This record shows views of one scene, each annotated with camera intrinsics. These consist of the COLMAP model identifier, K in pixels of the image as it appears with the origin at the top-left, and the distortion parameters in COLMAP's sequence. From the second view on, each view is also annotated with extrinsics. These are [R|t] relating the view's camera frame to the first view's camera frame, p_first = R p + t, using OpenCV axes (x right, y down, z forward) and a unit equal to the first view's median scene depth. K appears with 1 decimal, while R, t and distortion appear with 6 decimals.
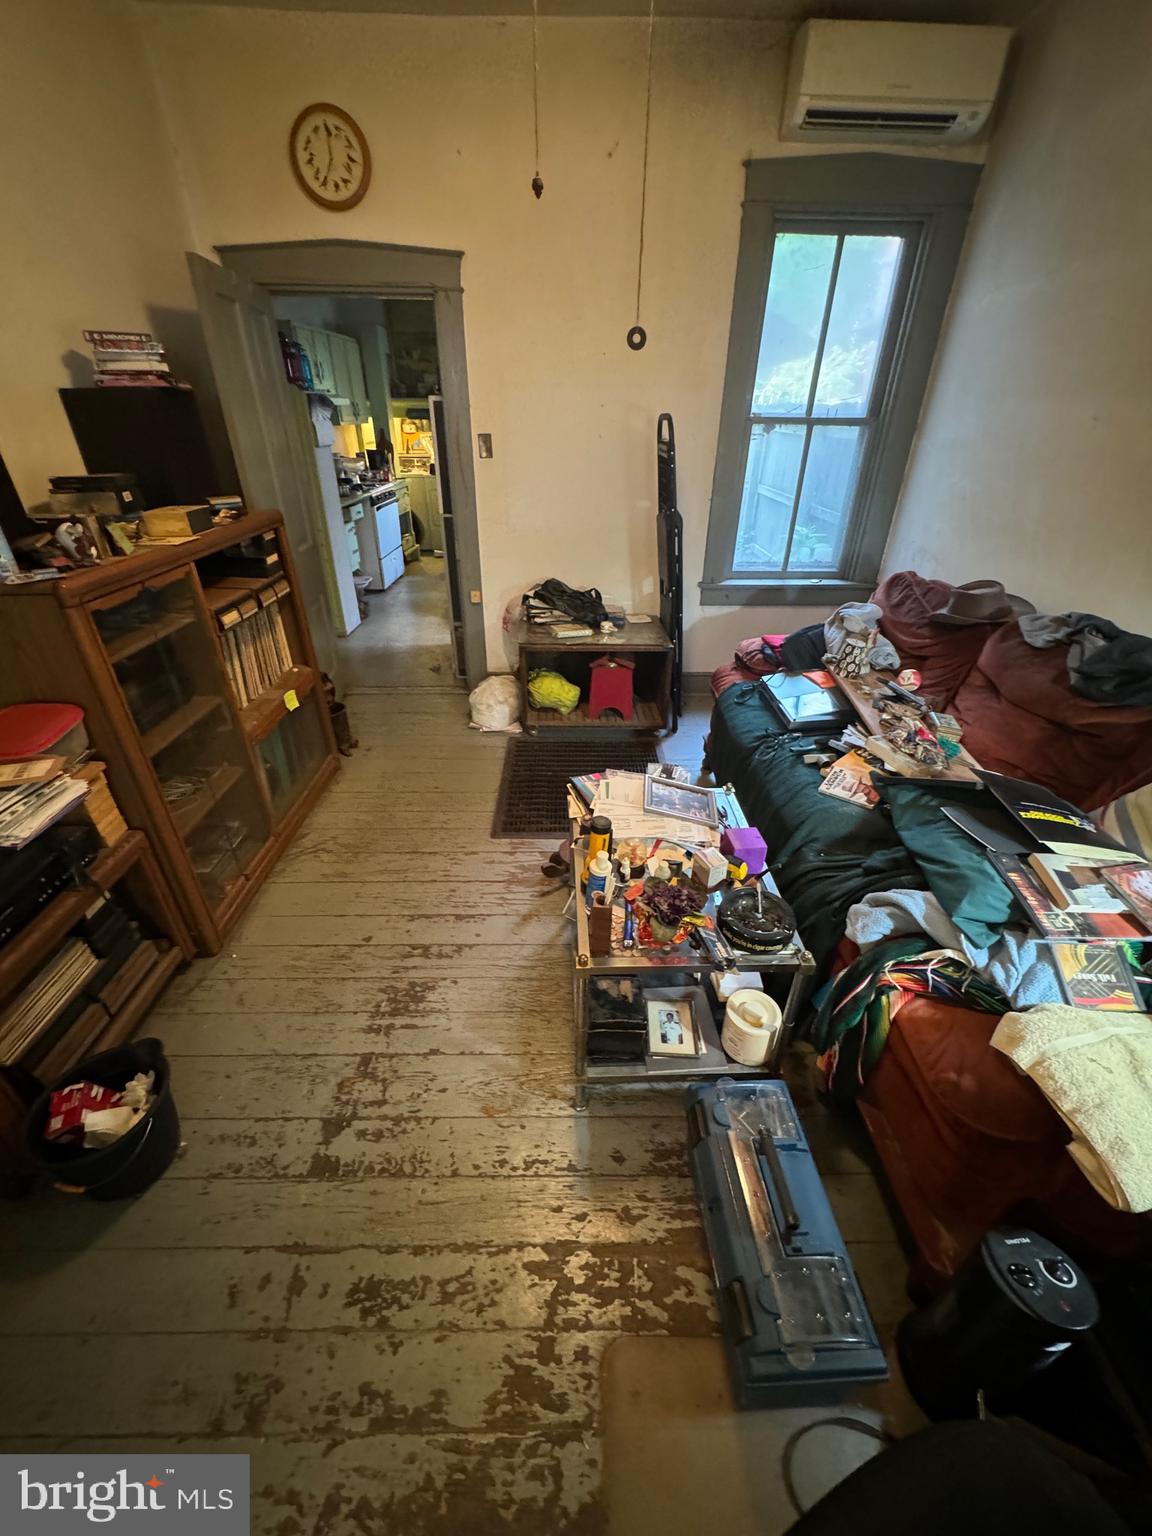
lens RADIAL K [[615.9, 0, 582.1], [0, 615.9, 768.8], [0, 0, 1]] dist [-0.001822, 0.000091]
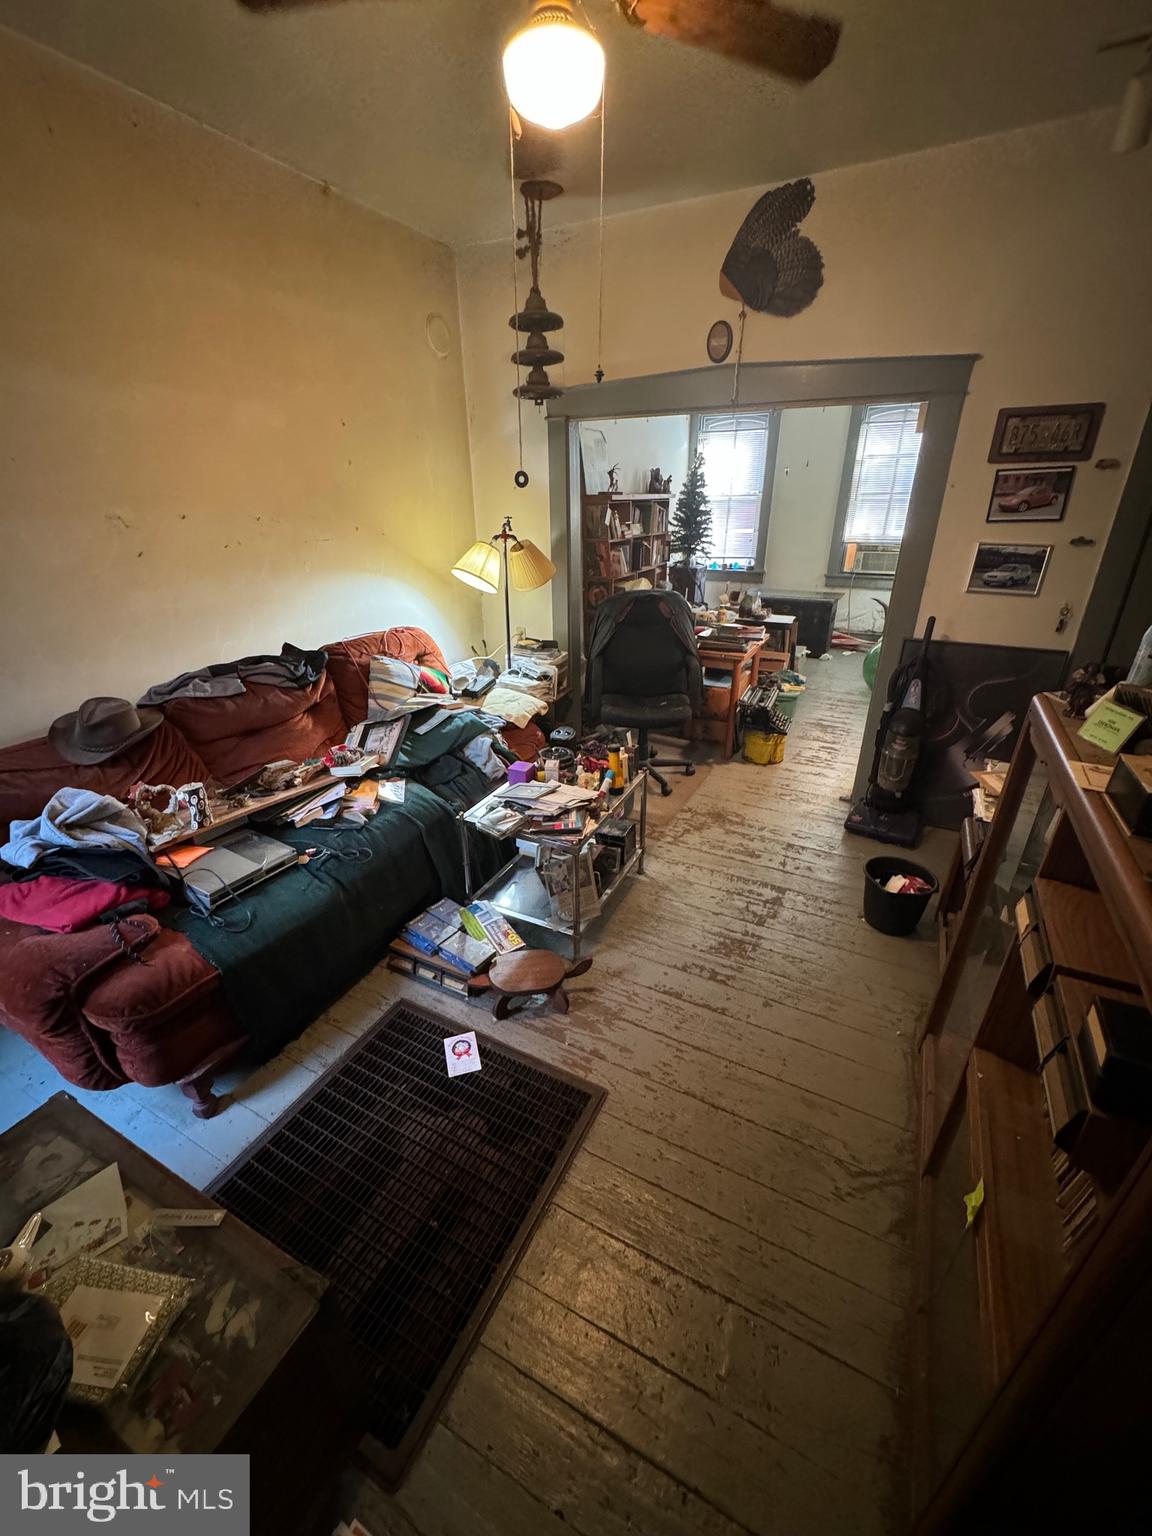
lens RADIAL K [[615.9, 0, 575.8], [0, 615.9, 766.7], [0, 0, 1]] dist [-0.001822, 0.000091]
pose [[-0.877771, -0.201955, 0.434433, -0.443912], [0.239704, 0.600000, 0.763244, -0.856491], [-0.414801, 0.774089, -0.478253, 1.344000]]
